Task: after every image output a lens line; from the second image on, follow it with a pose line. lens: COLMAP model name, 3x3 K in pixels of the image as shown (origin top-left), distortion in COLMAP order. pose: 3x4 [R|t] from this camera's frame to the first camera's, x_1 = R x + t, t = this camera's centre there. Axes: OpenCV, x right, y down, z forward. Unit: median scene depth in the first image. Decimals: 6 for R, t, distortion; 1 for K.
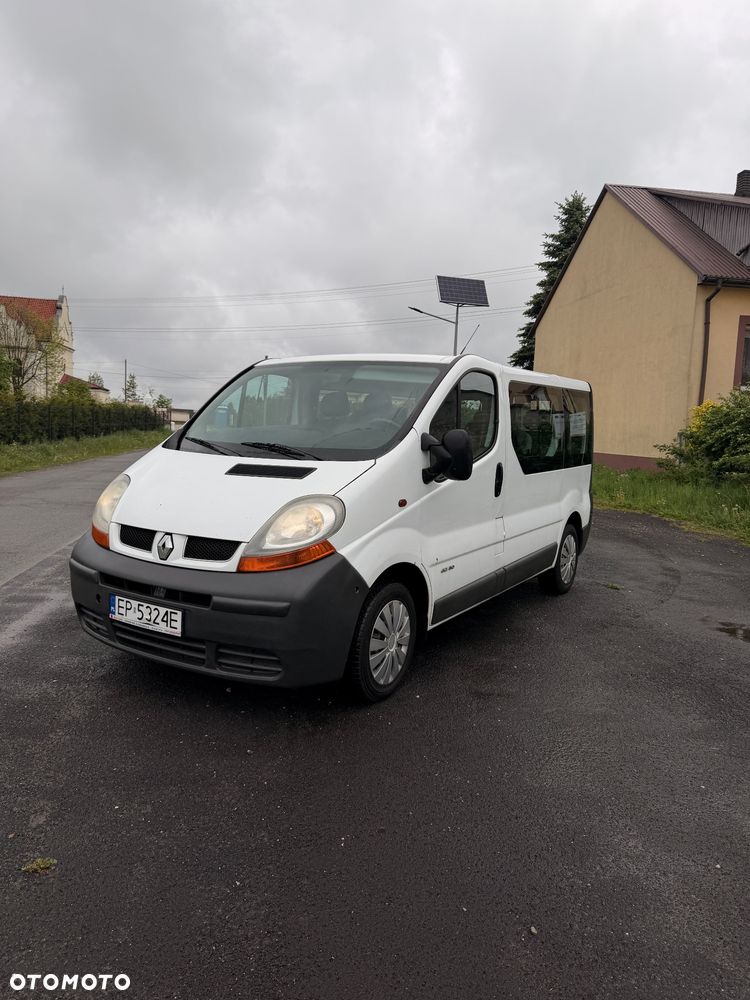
lens RADIAL K [[709.8, 0, 368.4], [0, 709.8, 502.3], [0, 0, 1]] dist [0.070083, -0.091910]
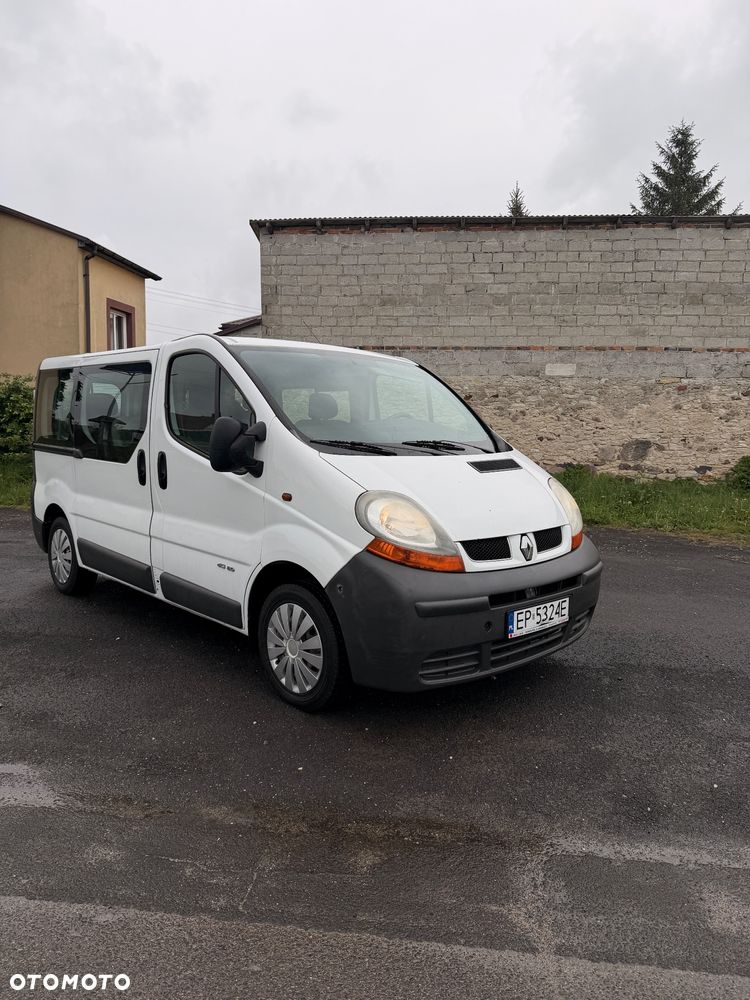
lens RADIAL K [[708.1, 0, 375.0], [0, 708.1, 500.0], [0, 0, 1]] dist [0.081288, -0.127299]
pose [[0.239387, -0.126083, 0.962703, -1.132671], [0.093049, 0.989948, 0.106514, -0.114317], [-0.966455, 0.064081, 0.248713, 0.837384]]
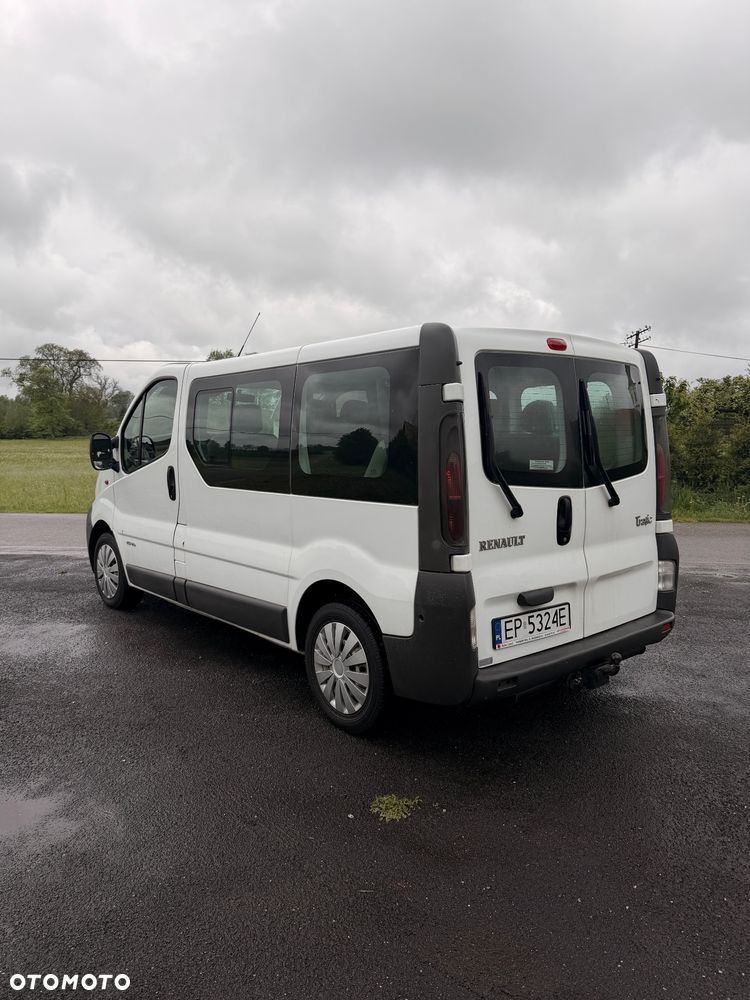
lens RADIAL K [[708.4, 0, 363.1], [0, 708.4, 494.6], [0, 0, 1]] dist [0.083361, -0.130072]
pose [[-0.298679, 0.060434, -0.952438, 1.232625], [-0.108195, 0.989415, 0.096709, -0.165280], [0.948201, 0.131934, -0.288978, 1.808481]]
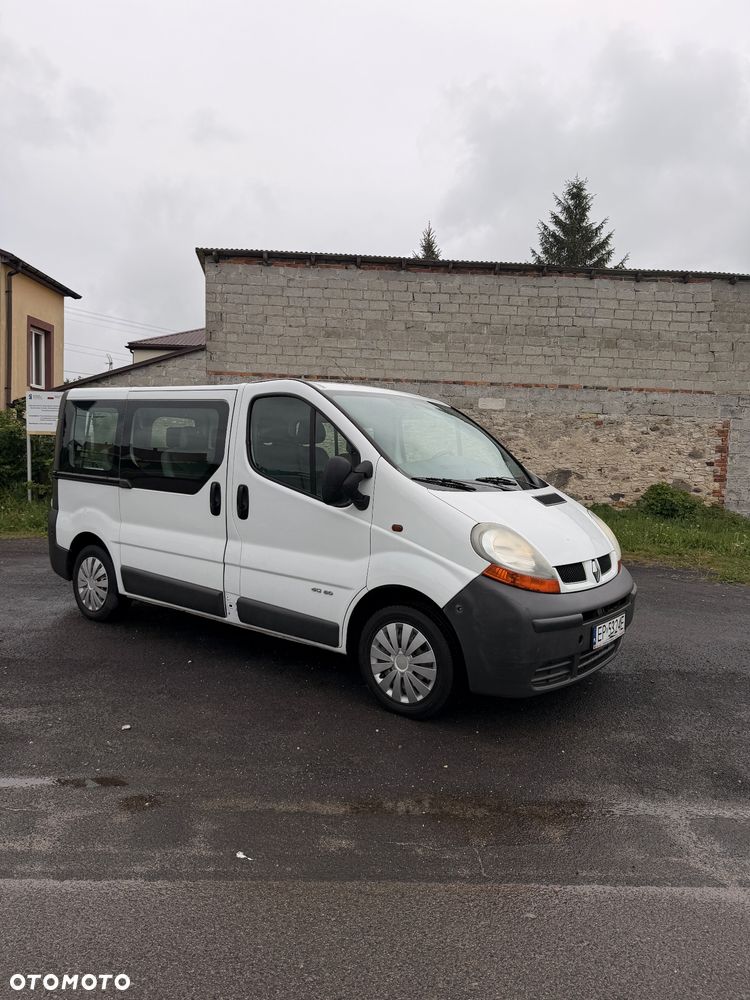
lens RADIAL K [[705.1, 0, 370.9], [0, 705.1, 497.6], [0, 0, 1]] dist [0.130761, -0.236624]
pose [[0.087744, -0.092142, 0.991872, -1.289068], [0.075583, 0.993458, 0.085604, -0.163084], [-0.993271, 0.067458, 0.094134, 1.095612]]
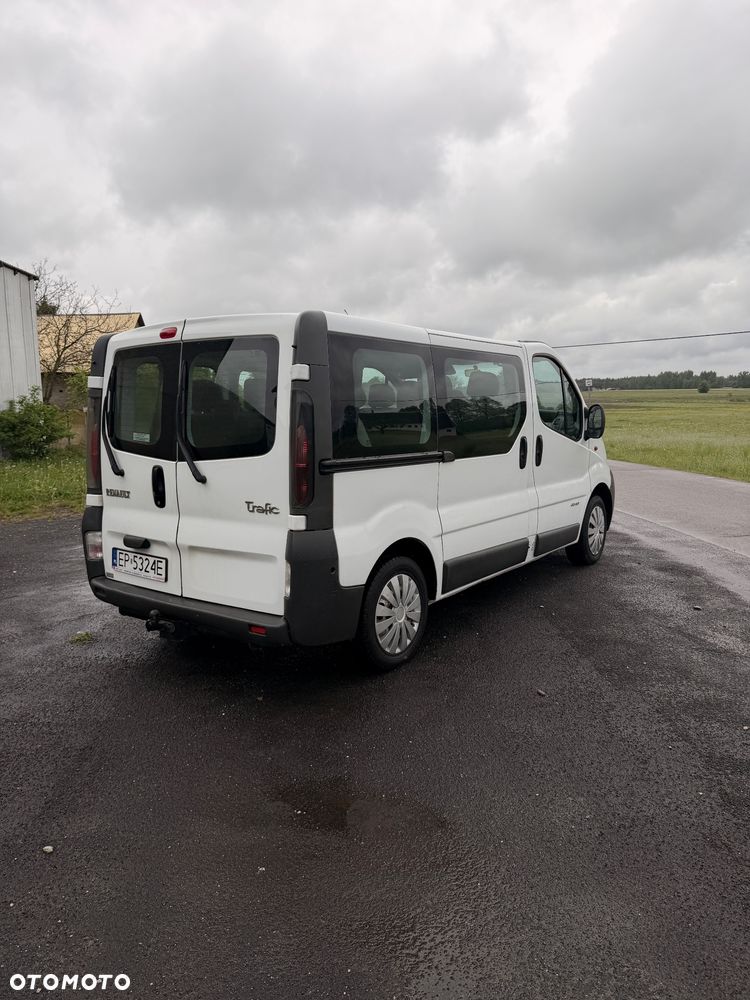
lens RADIAL K [[708.1, 0, 375.0], [0, 708.1, 500.0], [0, 0, 1]] dist [0.081288, -0.127299]
pose [[-0.997812, -0.020621, 0.062813, 0.042369], [-0.005045, 0.971091, 0.238657, -0.293161], [-0.065918, 0.237818, -0.969070, 2.702041]]
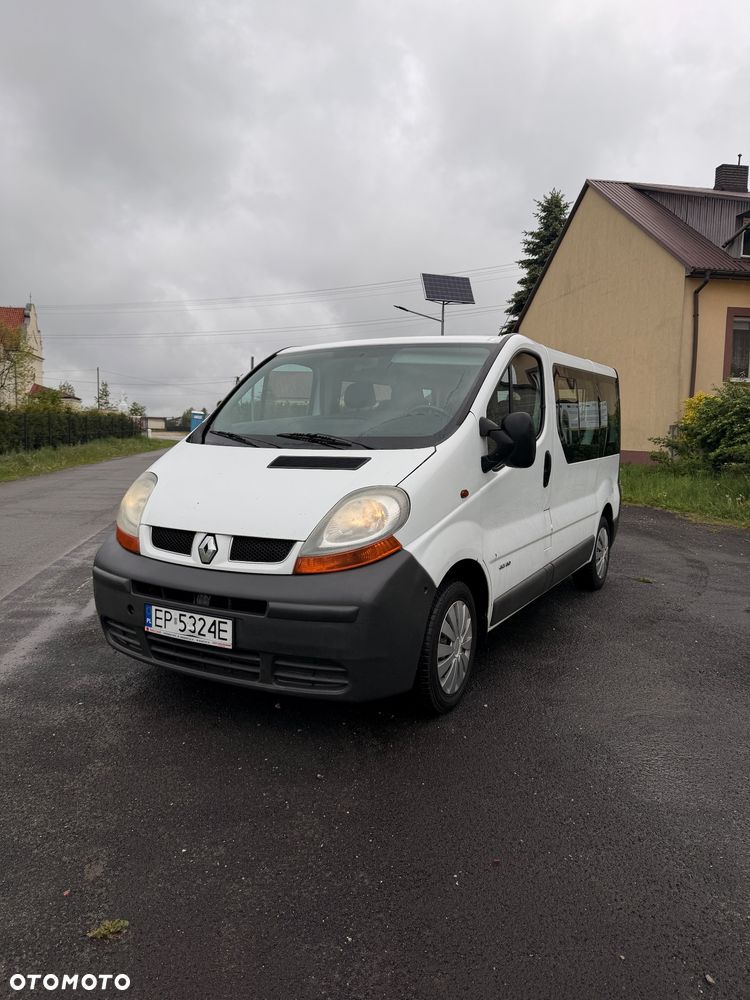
lens RADIAL K [[711.8, 0, 375.0], [0, 711.8, 500.0], [0, 0, 1]] dist [0.056415, -0.061023]
pose [[0.998756, -0.028303, 0.041056, -0.096226], [0.028650, 0.999558, -0.007891, 0.012026], [-0.040815, 0.009058, 0.999126, 0.082811]]
